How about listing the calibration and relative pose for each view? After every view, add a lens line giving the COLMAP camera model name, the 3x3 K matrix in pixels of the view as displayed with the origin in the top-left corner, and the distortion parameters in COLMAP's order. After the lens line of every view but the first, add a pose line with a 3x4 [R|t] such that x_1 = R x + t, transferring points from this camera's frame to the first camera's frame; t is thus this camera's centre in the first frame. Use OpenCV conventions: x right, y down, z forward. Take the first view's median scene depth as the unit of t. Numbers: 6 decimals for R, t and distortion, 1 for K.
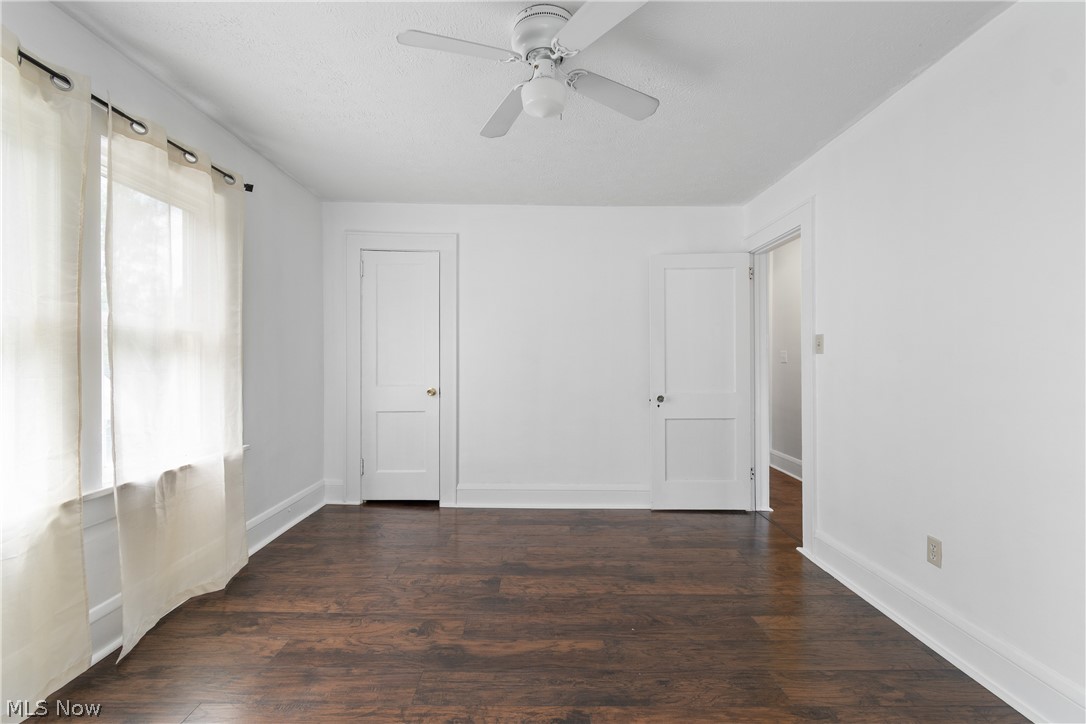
lens RADIAL K [[482.1, 0, 540.1], [0, 482.1, 359.9], [0, 0, 1]] dist [0.003207, -0.002447]
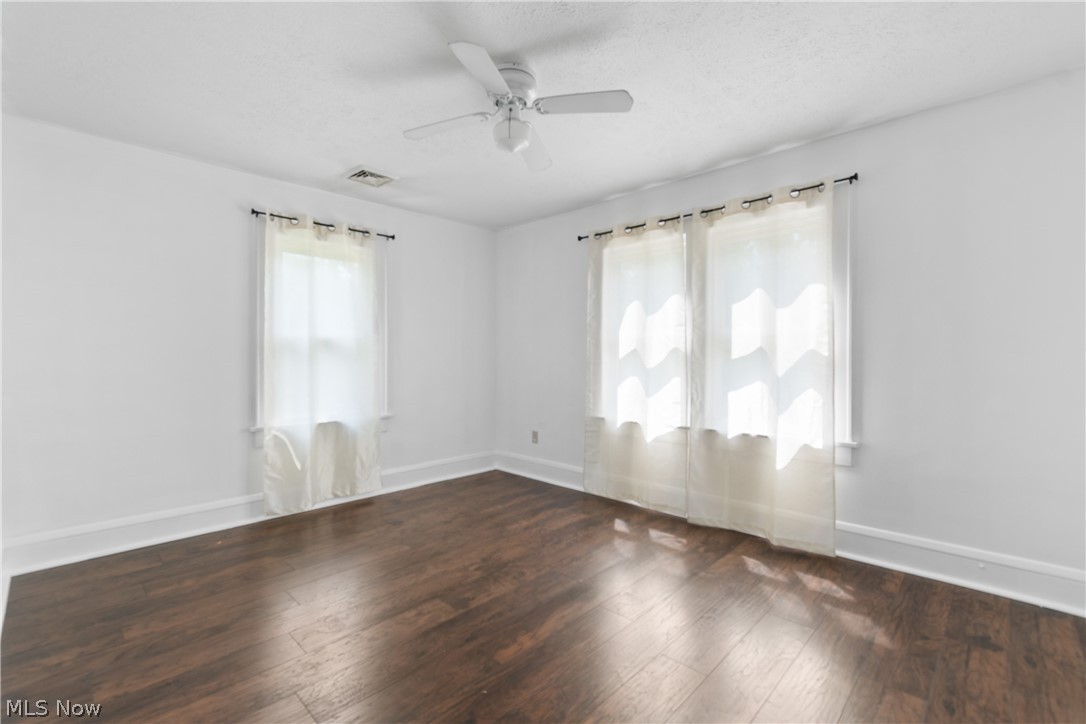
lens RADIAL K [[482.1, 0, 541.7], [0, 482.1, 362.6], [0, 0, 1]] dist [0.003207, -0.002447]
pose [[-0.706072, 0.003118, -0.708133, 0.690731], [-0.002163, 0.999976, 0.006560, 0.012170], [0.708137, 0.006164, -0.706049, 1.630944]]
